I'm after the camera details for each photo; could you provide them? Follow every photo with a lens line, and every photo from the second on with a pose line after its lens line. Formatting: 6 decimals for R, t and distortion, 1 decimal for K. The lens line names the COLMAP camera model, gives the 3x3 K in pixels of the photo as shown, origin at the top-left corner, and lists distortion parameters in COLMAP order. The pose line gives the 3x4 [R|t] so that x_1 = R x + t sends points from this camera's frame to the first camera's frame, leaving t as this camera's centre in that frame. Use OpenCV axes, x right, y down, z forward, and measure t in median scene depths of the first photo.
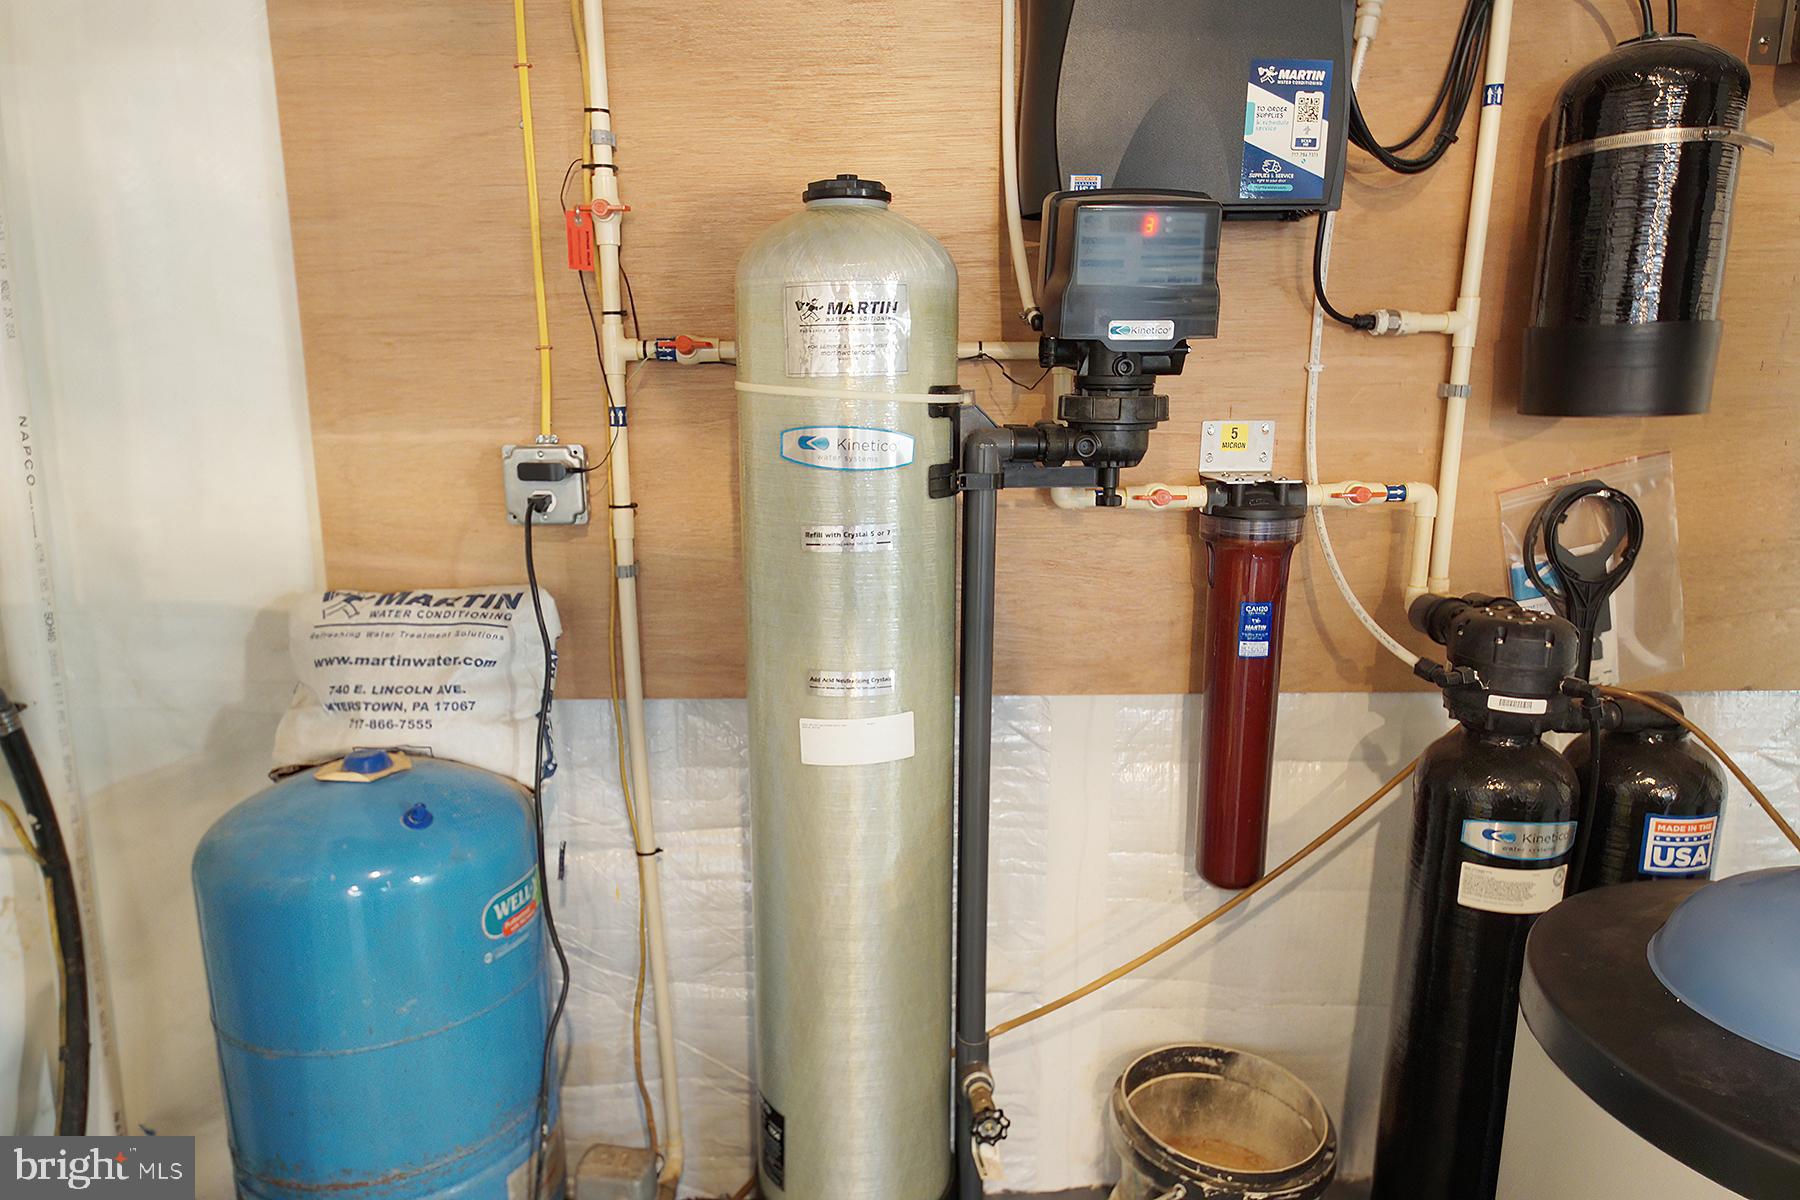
lens RADIAL K [[1234.7, 0, 899.4], [0, 1234.7, 637.0], [0, 0, 1]] dist [0.040585, 0.000914]
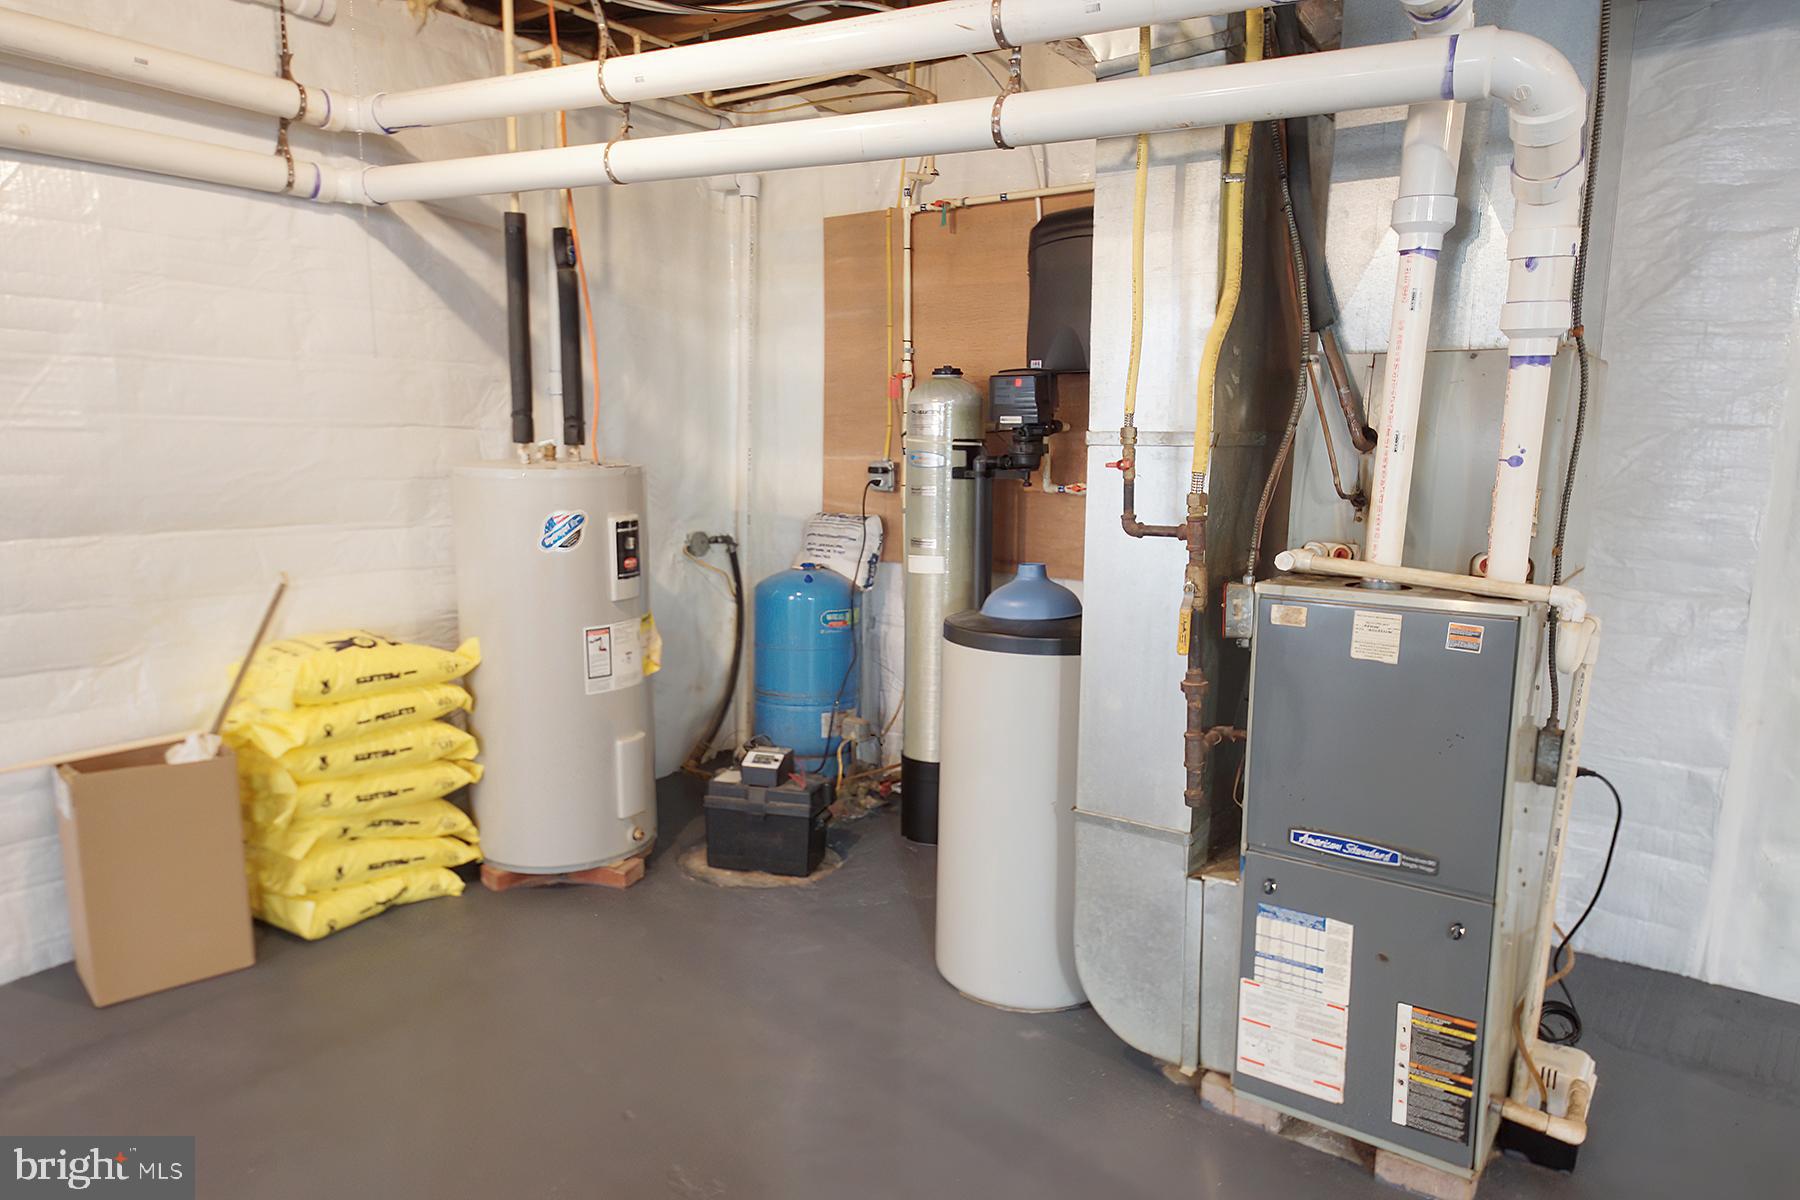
lens RADIAL K [[1117.4, 0, 900.0], [0, 1117.4, 600.0], [0, 0, 1]] dist [0.004427, 0.000635]
pose [[0.795159, 0.093987, -0.599073, 1.247107], [-0.136118, 0.990370, -0.025295, 0.203824], [0.590927, 0.101658, 0.800294, -0.904122]]
